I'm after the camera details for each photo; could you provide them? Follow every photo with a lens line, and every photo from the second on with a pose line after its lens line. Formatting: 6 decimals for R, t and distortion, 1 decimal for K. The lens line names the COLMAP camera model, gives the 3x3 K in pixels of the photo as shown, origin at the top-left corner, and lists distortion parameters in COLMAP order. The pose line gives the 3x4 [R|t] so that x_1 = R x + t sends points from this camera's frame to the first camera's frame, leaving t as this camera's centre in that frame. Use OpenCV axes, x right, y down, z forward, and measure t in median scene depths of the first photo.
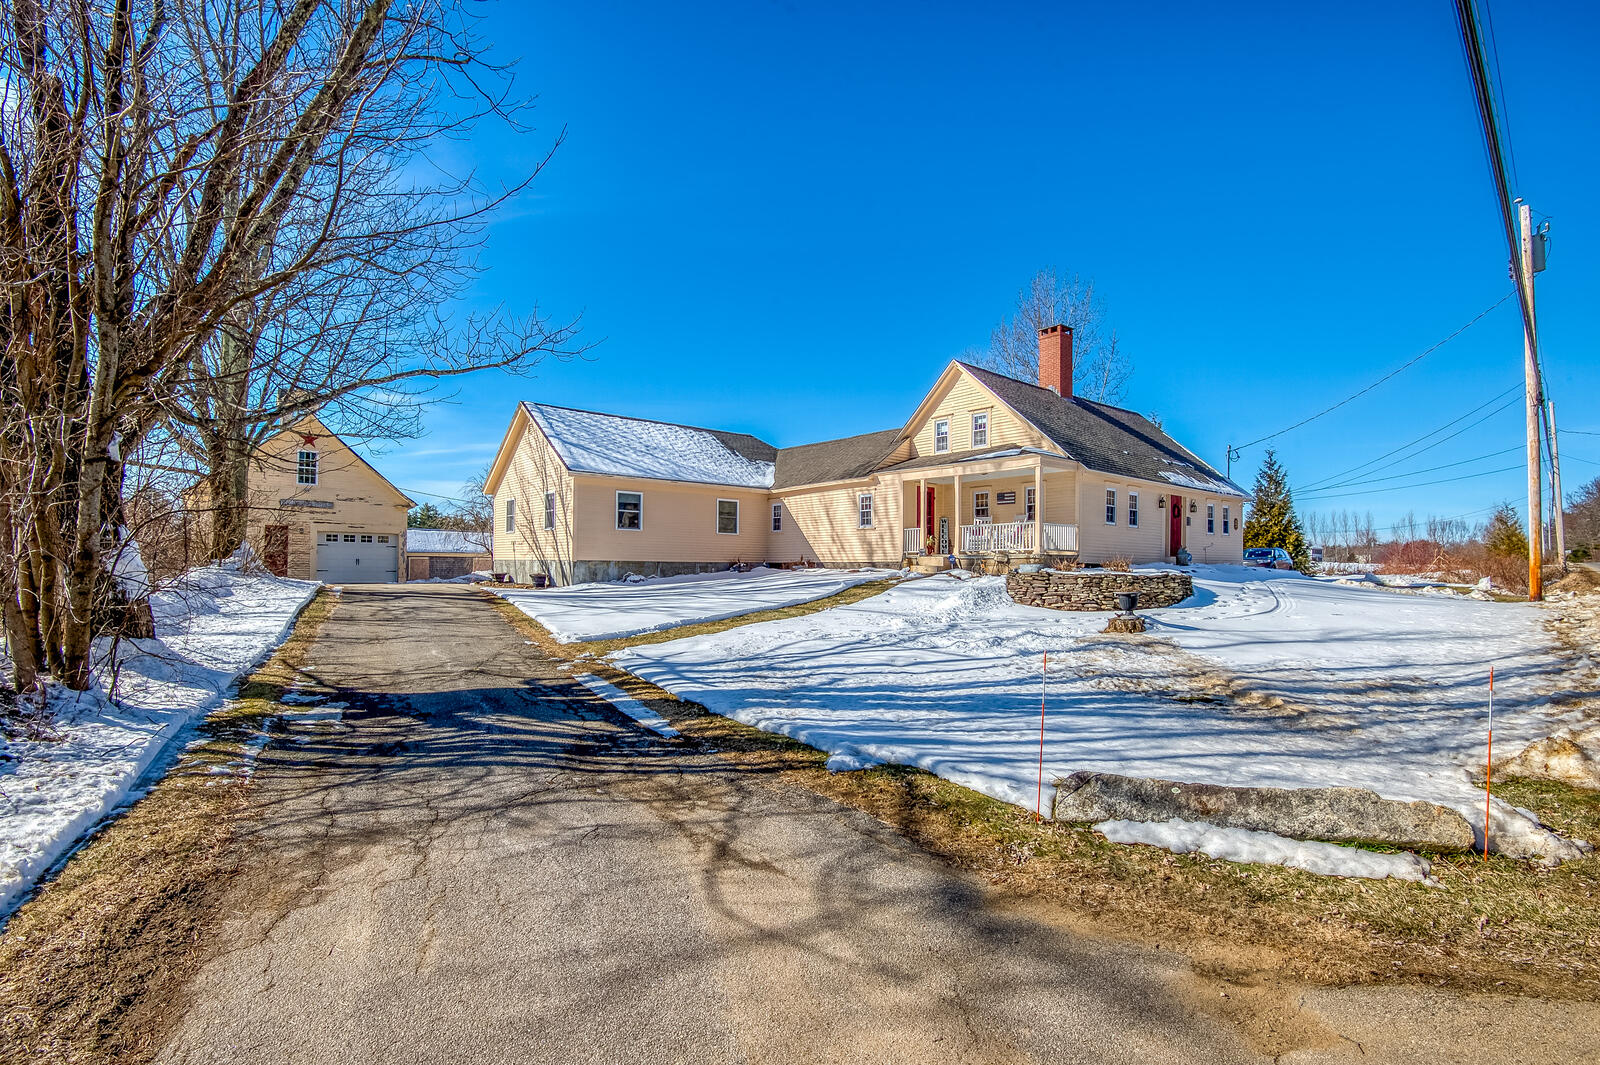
lens RADIAL K [[714.9, 0, 791.8], [0, 714.9, 534.7], [0, 0, 1]] dist [-0.021862, -0.001834]
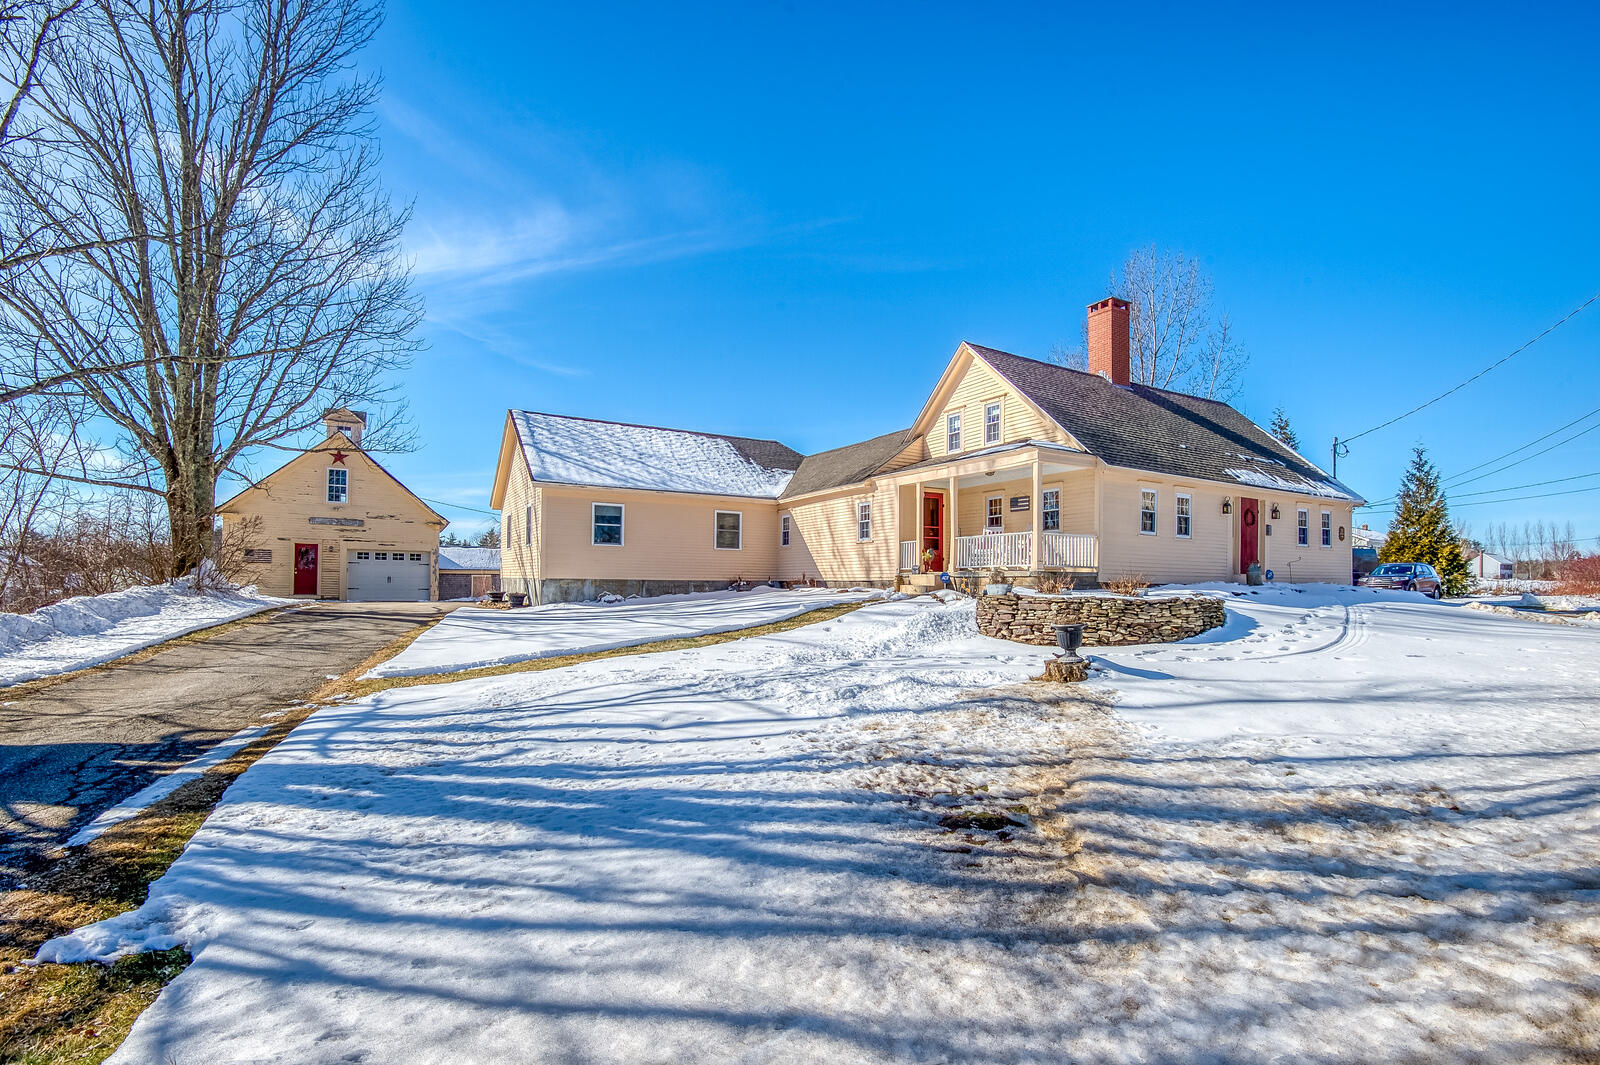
lens RADIAL K [[714.9, 0, 825.4], [0, 714.9, 557.7], [0, 0, 1]] dist [-0.021862, -0.001834]
pose [[0.990581, -0.004027, -0.136872, 0.168883], [0.005199, 0.999953, 0.008203, 0.003238], [0.136832, -0.008837, 0.990555, 0.129708]]
